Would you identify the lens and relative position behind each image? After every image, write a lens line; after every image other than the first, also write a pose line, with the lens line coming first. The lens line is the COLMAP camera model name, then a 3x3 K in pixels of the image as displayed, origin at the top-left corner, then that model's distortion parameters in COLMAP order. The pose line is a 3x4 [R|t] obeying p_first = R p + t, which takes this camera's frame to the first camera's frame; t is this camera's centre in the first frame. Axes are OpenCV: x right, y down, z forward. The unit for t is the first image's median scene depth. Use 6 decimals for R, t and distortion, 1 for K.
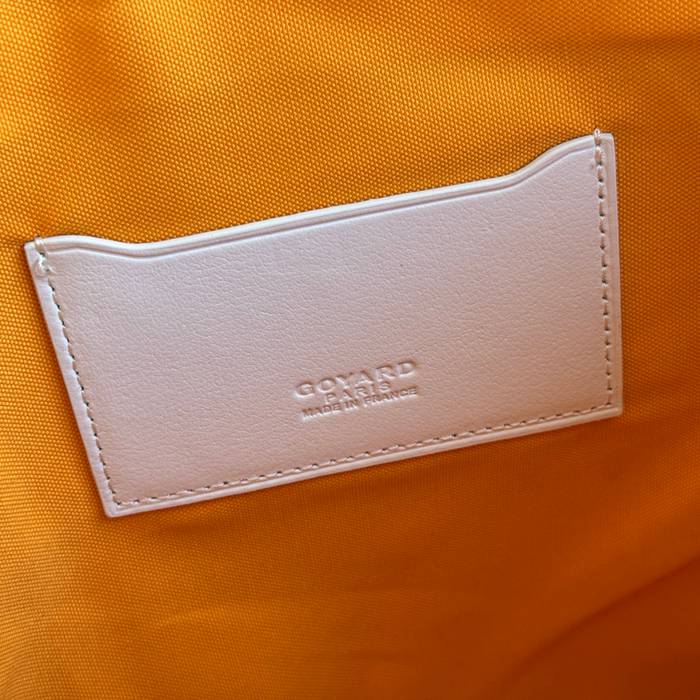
lens RADIAL K [[1298.6, 0, 350.0], [0, 1298.6, 350.0], [0, 0, 1]] dist [0.163771, 0.134951]
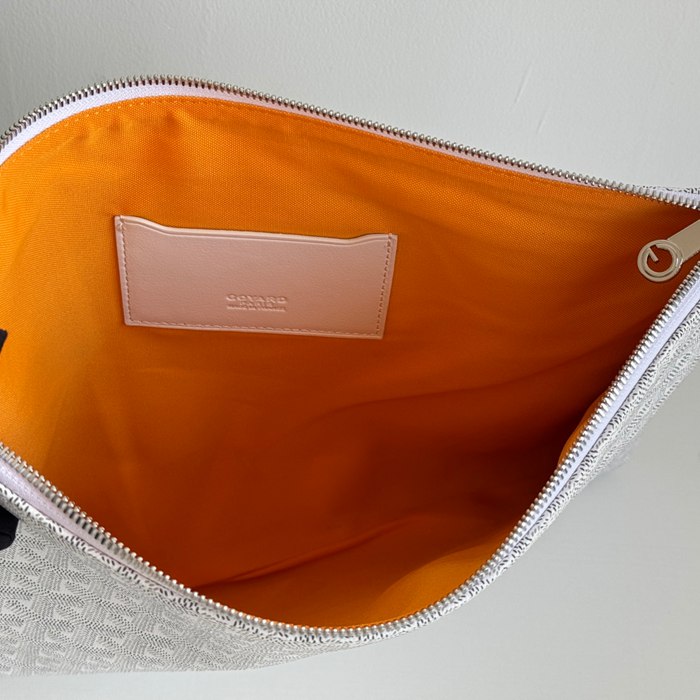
lens RADIAL K [[1298.6, 0, 350.0], [0, 1298.6, 350.0], [0, 0, 1]] dist [0.163771, 0.134951]
pose [[0.965092, 0.253388, 0.066273, 0.031894], [-0.260837, 0.906956, 0.330750, -0.640524], [0.023701, -0.336491, 0.941388, -0.990563]]
